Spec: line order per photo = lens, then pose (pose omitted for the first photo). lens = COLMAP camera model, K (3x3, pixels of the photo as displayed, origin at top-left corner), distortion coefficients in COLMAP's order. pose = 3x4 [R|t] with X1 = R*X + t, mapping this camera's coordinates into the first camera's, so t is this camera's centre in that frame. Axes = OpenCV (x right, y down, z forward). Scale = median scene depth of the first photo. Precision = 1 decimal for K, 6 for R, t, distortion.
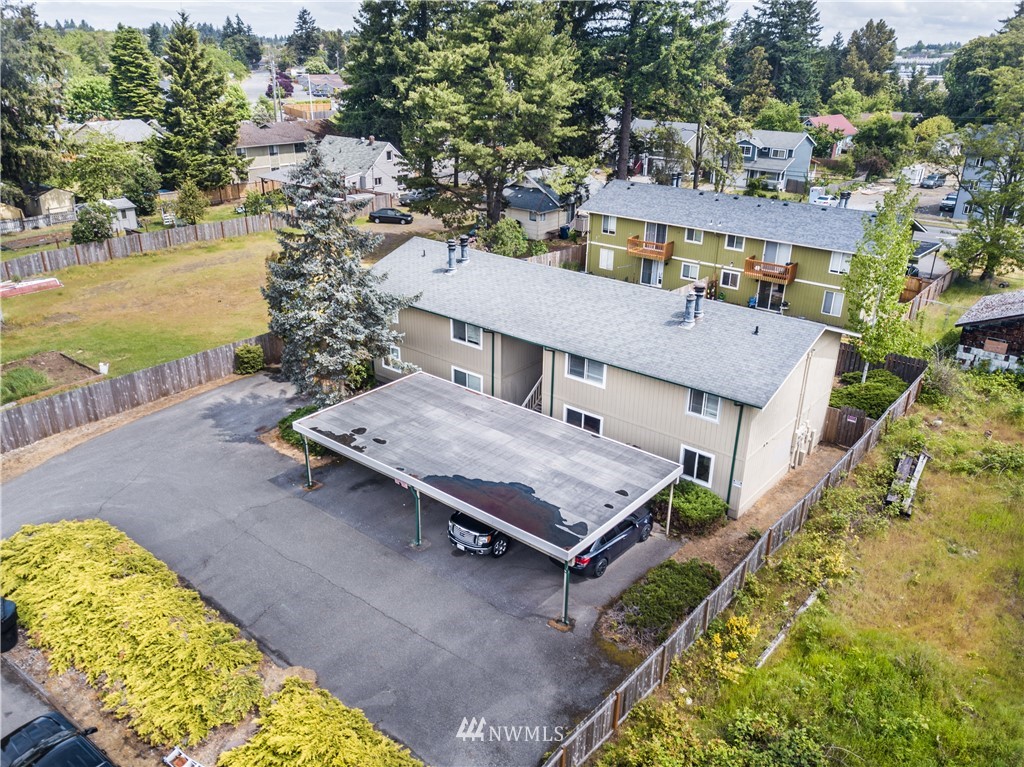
lens RADIAL K [[771.5, 0, 506.3], [0, 771.5, 386.6], [0, 0, 1]] dist [-0.005429, -0.039797]
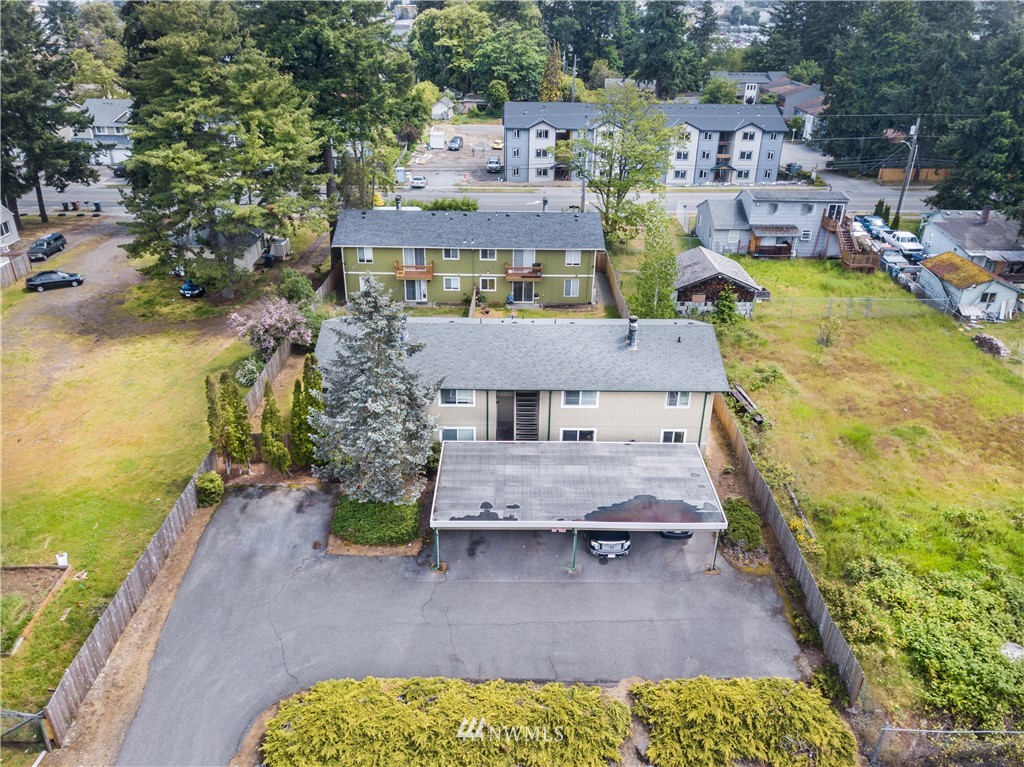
lens RADIAL K [[771.5, 0, 510.5], [0, 771.5, 377.5], [0, 0, 1]] dist [-0.005429, -0.039797]
pose [[0.765090, -0.281690, 0.579040, -0.653133], [0.251797, 0.958515, 0.133594, -0.231080], [-0.592651, 0.043589, 0.804279, 0.012334]]
